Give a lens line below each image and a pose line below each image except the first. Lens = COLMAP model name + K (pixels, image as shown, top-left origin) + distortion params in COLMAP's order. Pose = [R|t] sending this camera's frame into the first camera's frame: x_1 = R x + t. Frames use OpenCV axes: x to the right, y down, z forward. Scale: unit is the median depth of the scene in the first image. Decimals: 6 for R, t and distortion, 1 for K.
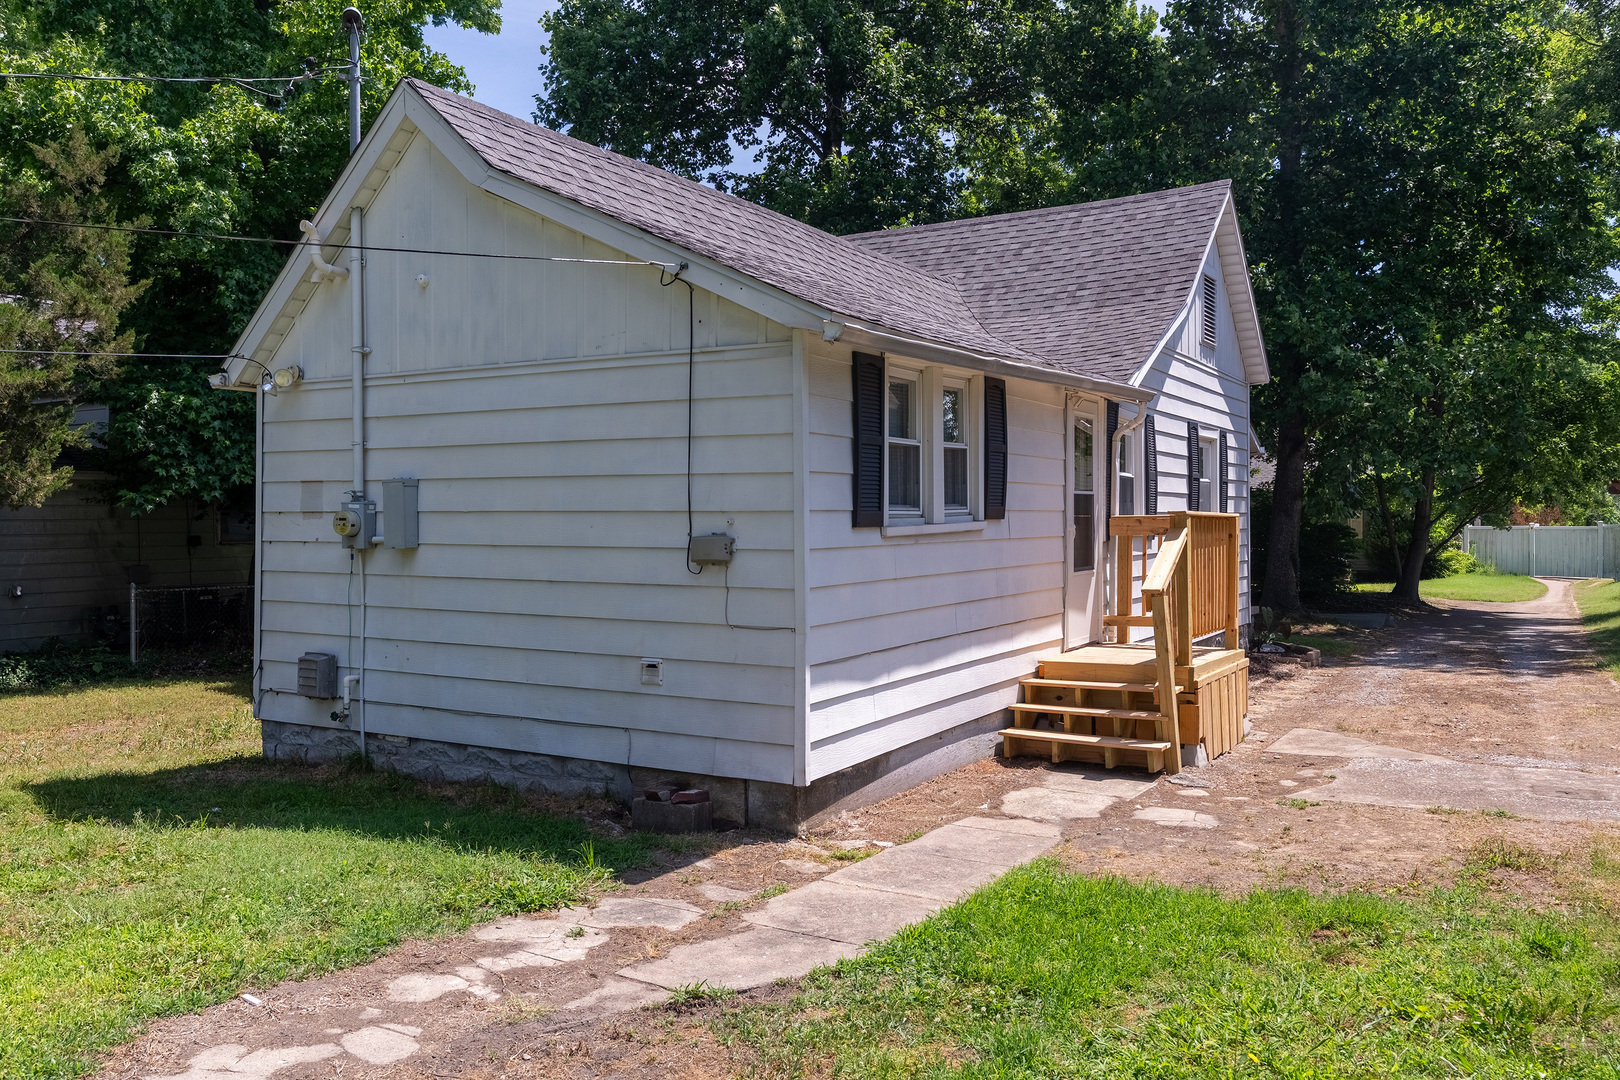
lens RADIAL K [[1290.5, 0, 808.4], [0, 1290.5, 544.9], [0, 0, 1]] dist [-0.001729, -0.000604]
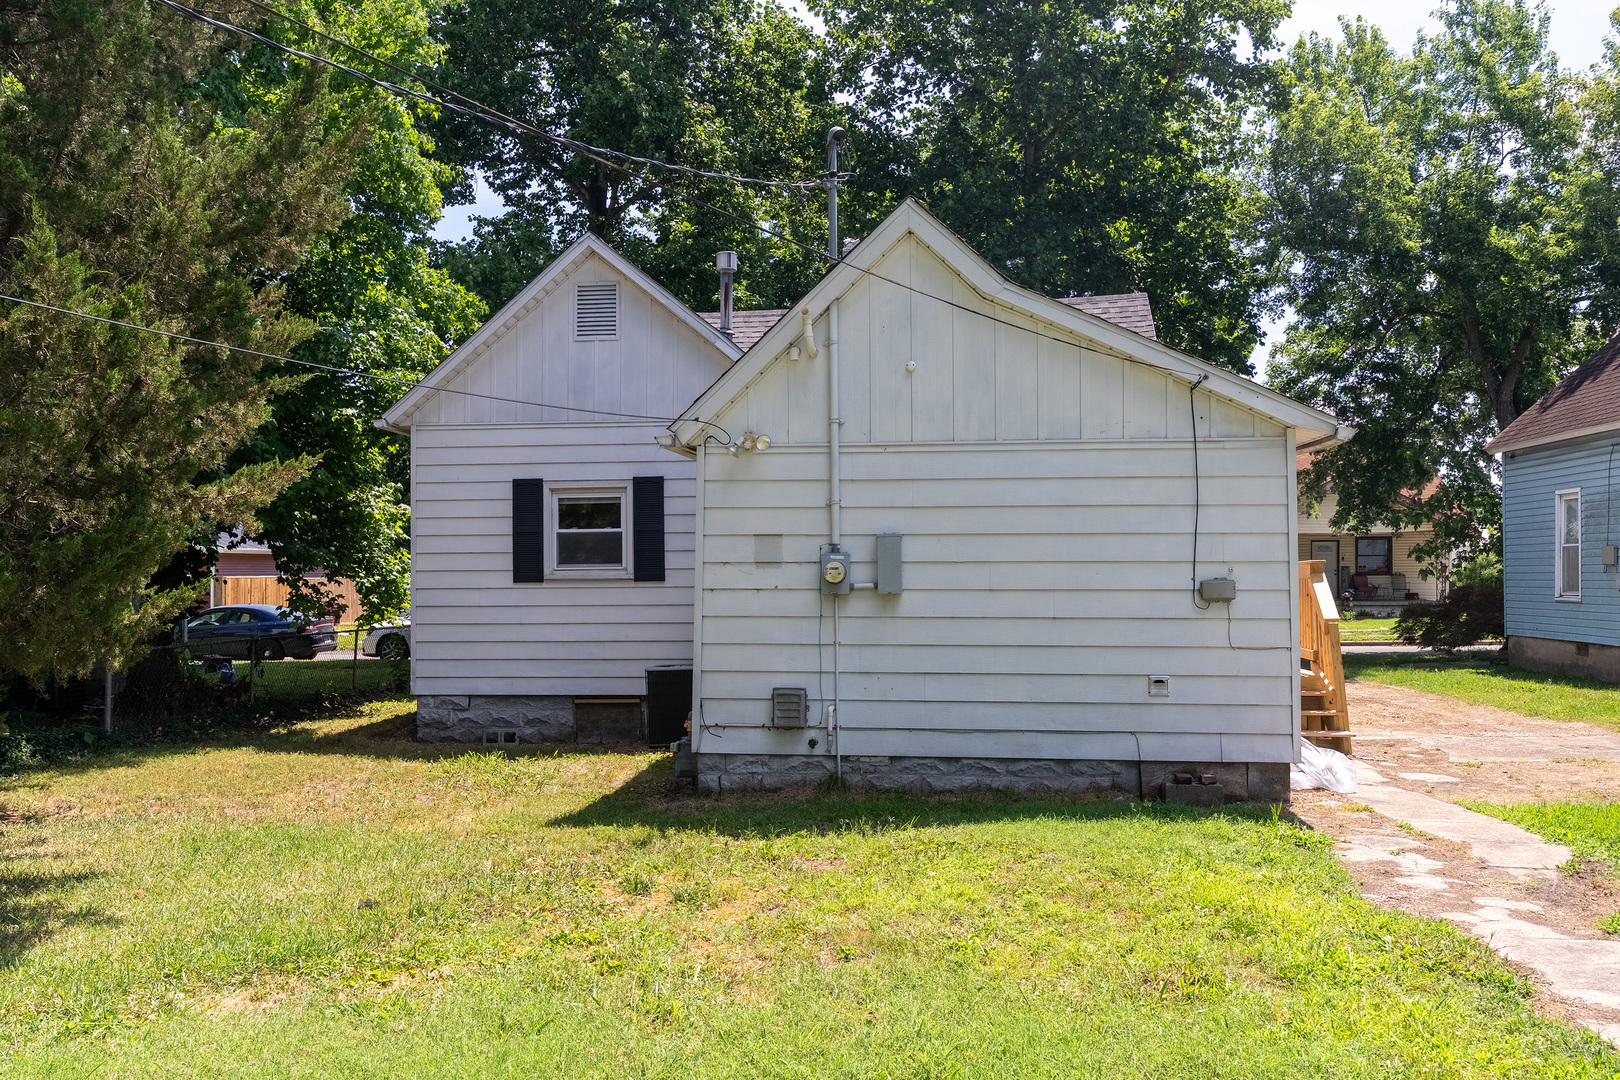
lens RADIAL K [[1290.5, 0, 807.5], [0, 1290.5, 534.1], [0, 0, 1]] dist [-0.001729, -0.000604]
pose [[0.918314, 0.002239, 0.395846, -0.889342], [0.012525, 0.999319, -0.034708, -0.011949], [-0.395654, 0.036830, 0.917661, -0.044303]]
